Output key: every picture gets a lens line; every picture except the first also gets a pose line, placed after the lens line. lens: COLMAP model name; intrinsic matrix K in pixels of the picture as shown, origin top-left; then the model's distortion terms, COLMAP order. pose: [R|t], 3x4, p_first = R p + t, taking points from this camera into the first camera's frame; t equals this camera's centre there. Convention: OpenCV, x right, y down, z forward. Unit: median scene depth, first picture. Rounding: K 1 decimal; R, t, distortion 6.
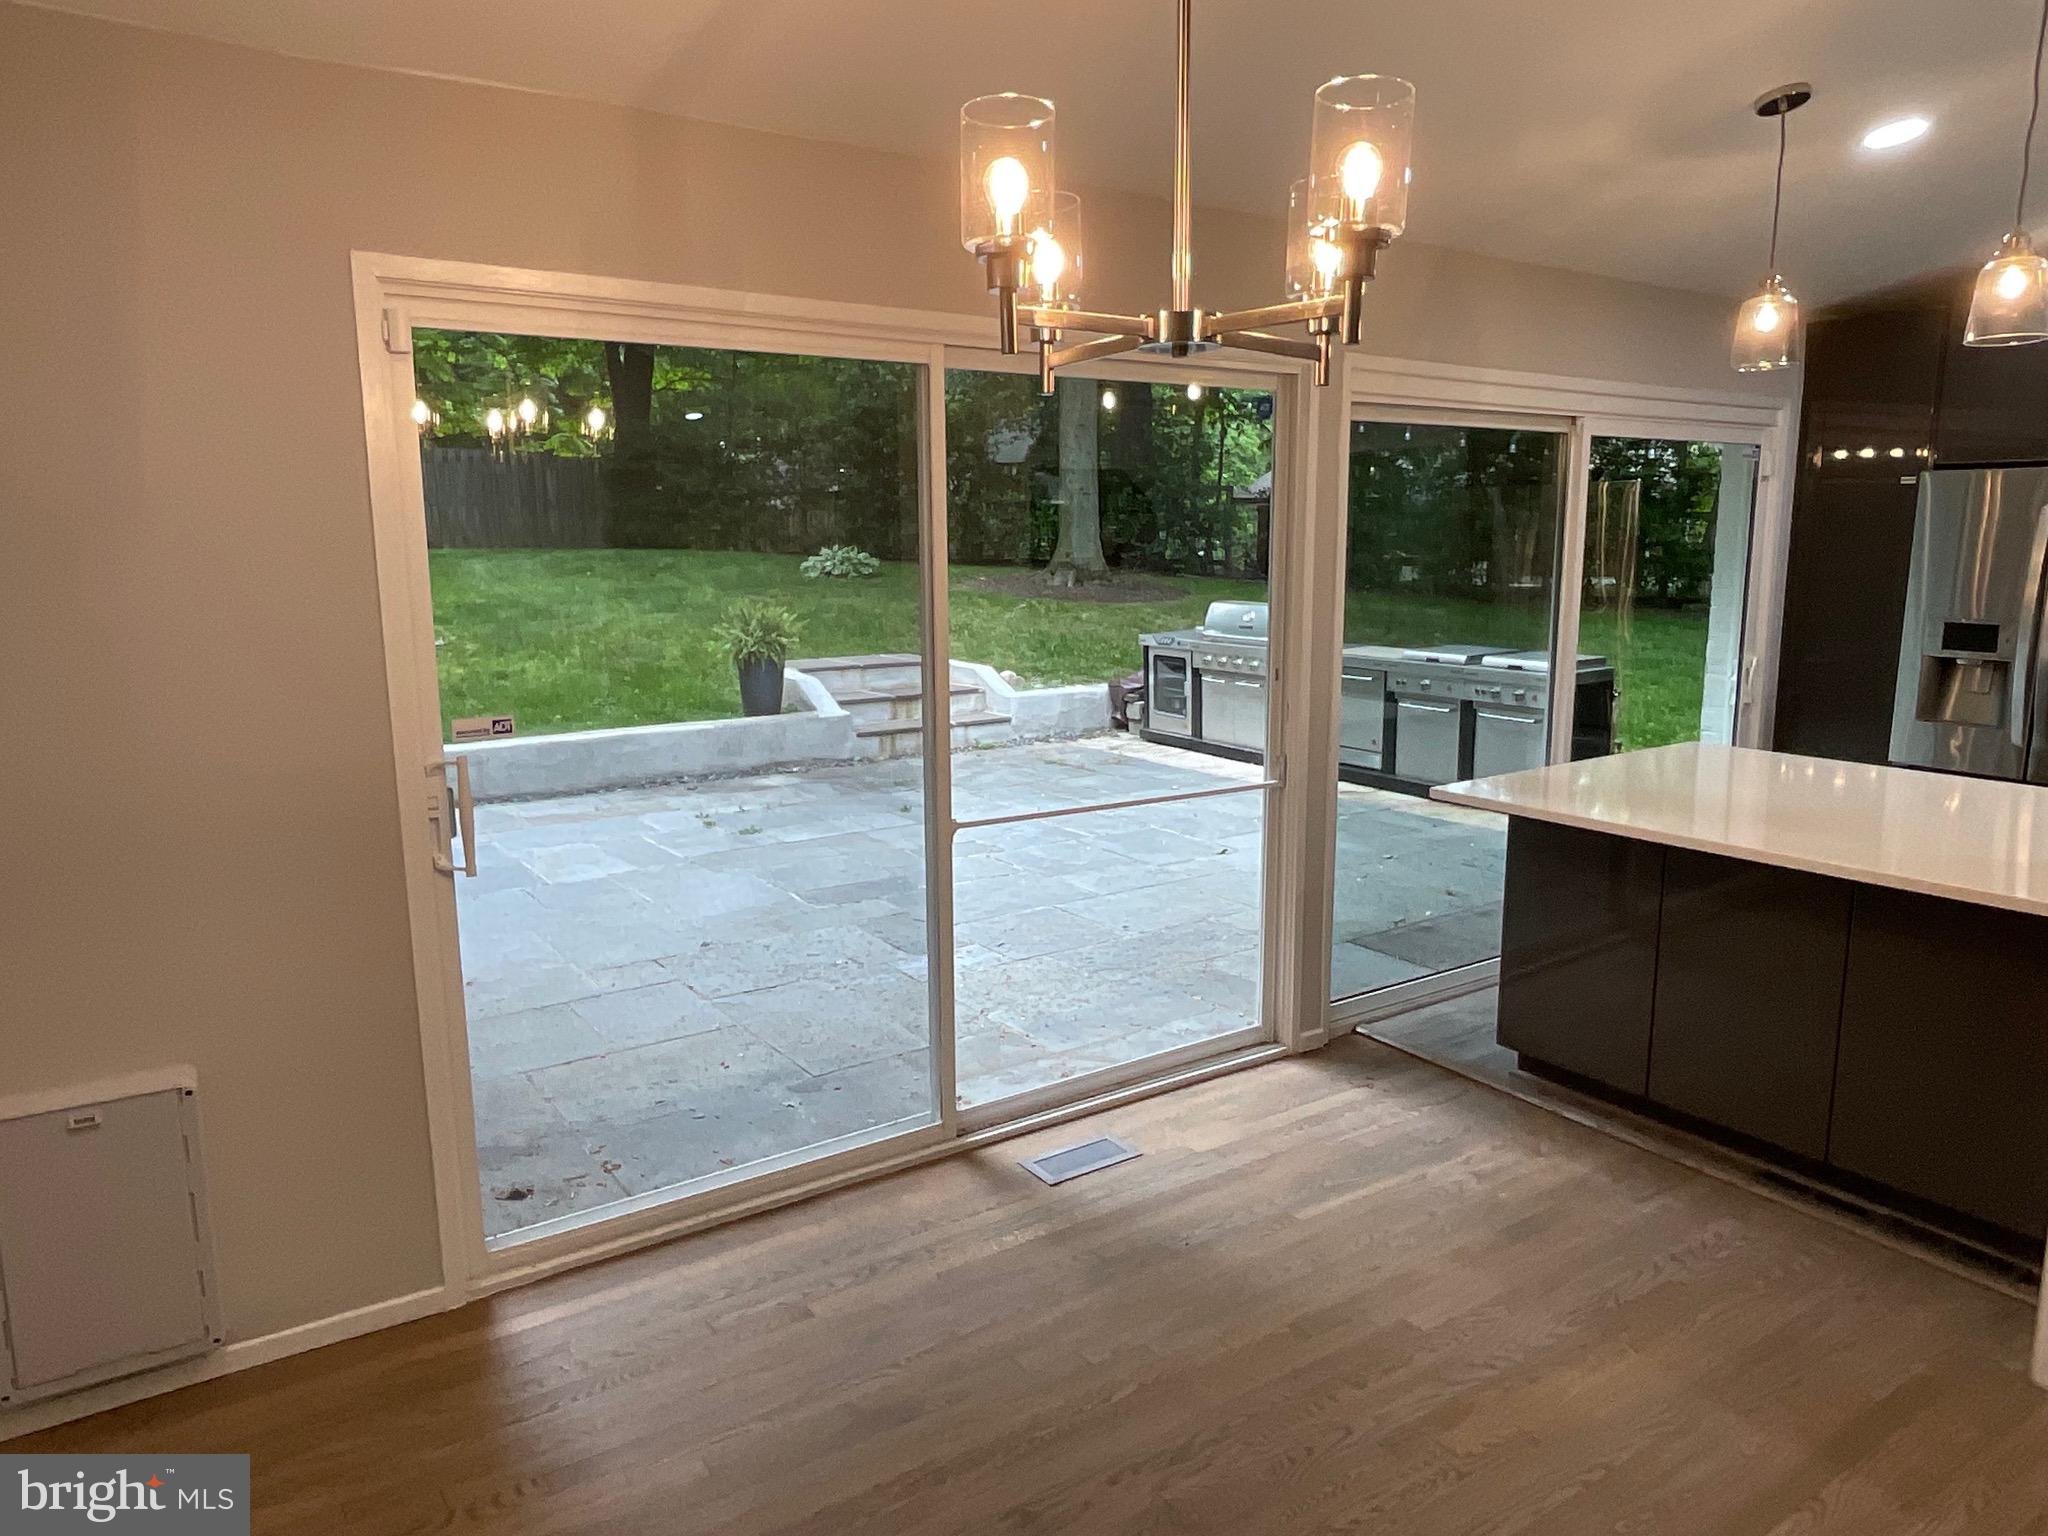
lens RADIAL K [[1359.0, 0, 1022.5], [0, 1359.0, 774.2], [0, 0, 1]] dist [-0.017101, 0.008000]
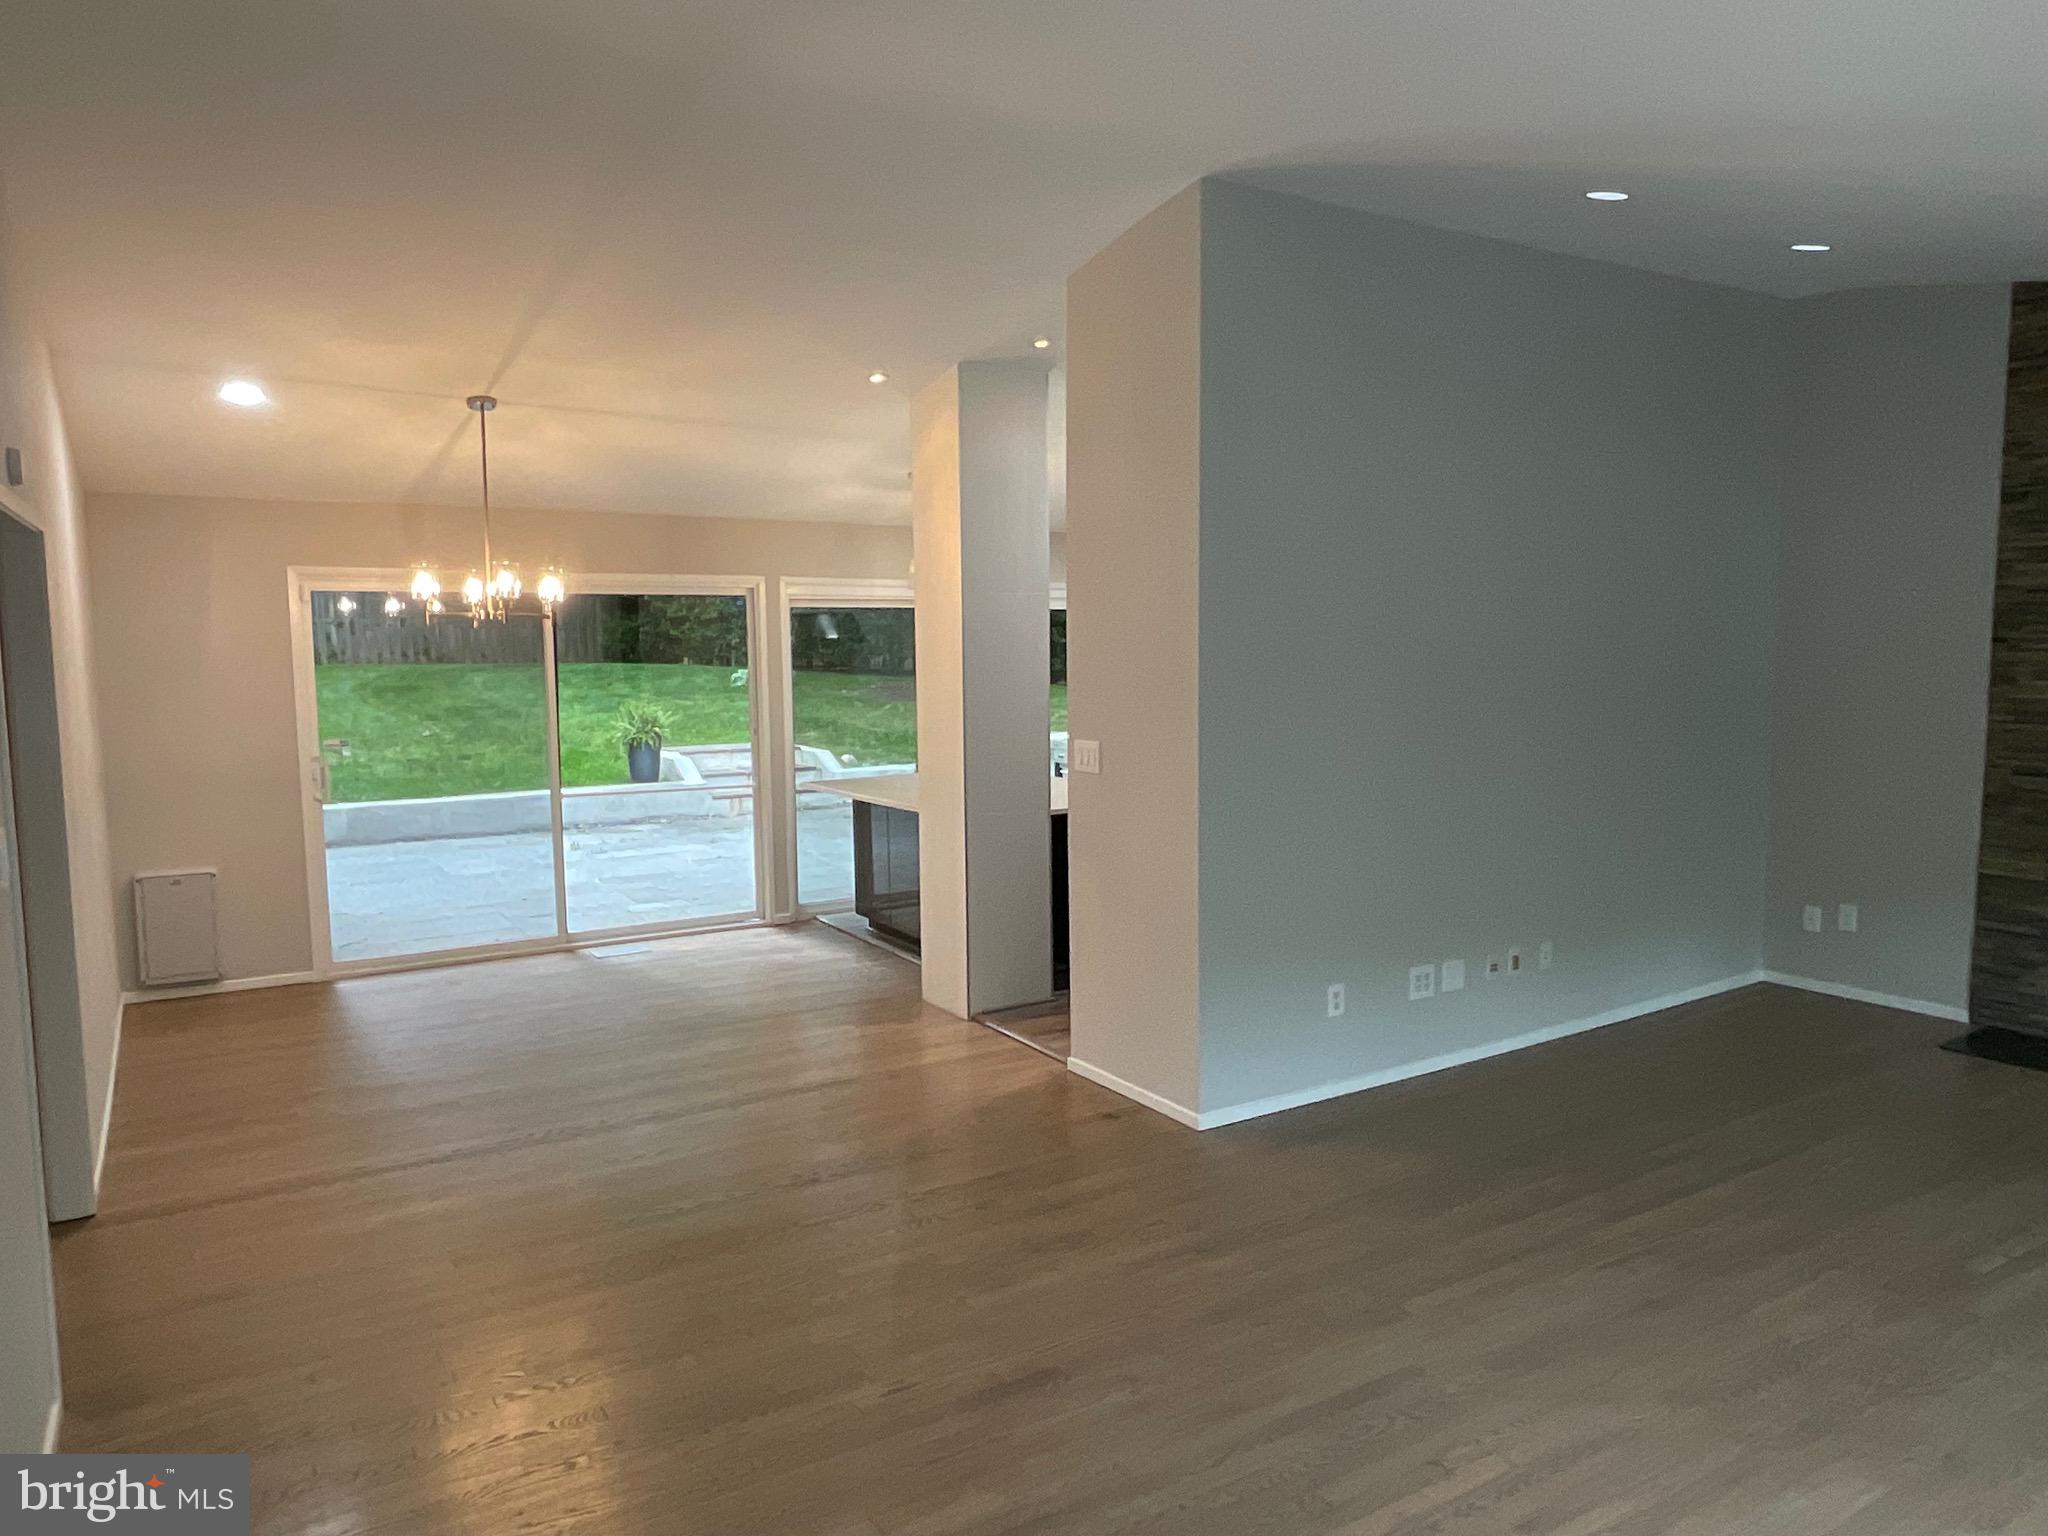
lens RADIAL K [[1359.0, 0, 1024.5], [0, 1359.0, 774.0], [0, 0, 1]] dist [-0.017101, 0.008000]
pose [[0.999241, -0.000942, -0.038930, 0.242861], [-0.002148, 0.996852, -0.079261, 0.054284], [0.038882, 0.079285, 0.996093, -0.360863]]
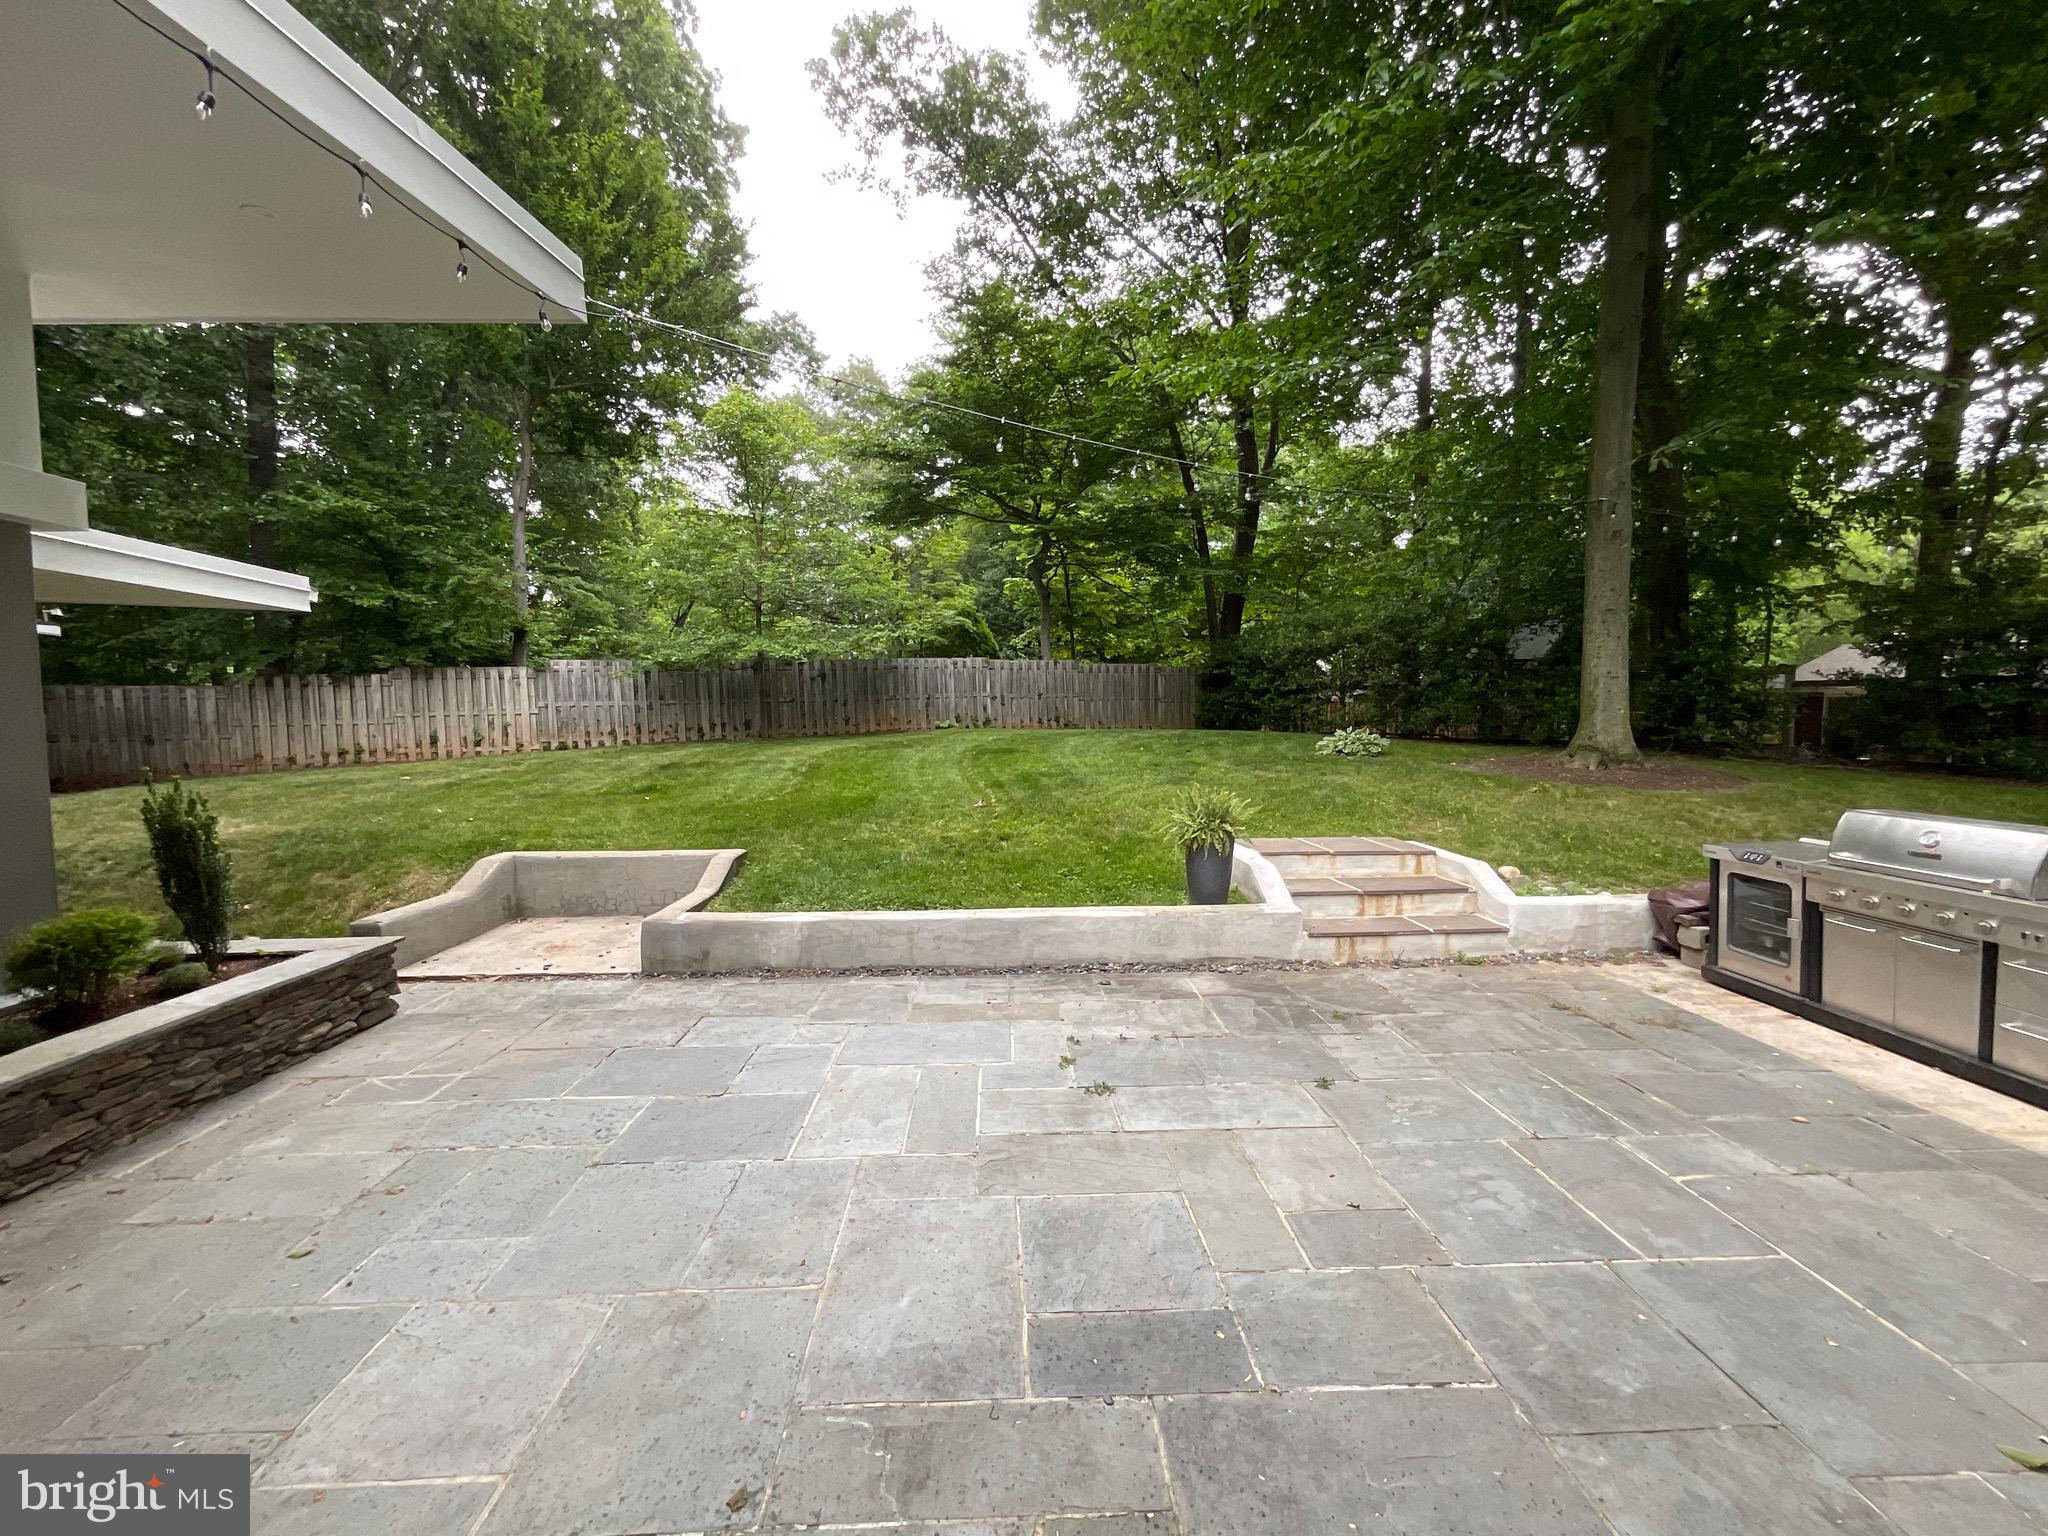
lens RADIAL K [[834.7, 0, 1022.6], [0, 834.7, 768.7], [0, 0, 1]] dist [0.002533, 0.001982]
pose [[0.847928, 0.028433, -0.529349, 0.008244], [-0.089951, 0.991797, -0.090814, -0.068788], [0.522425, 0.124619, 0.843530, 0.401138]]
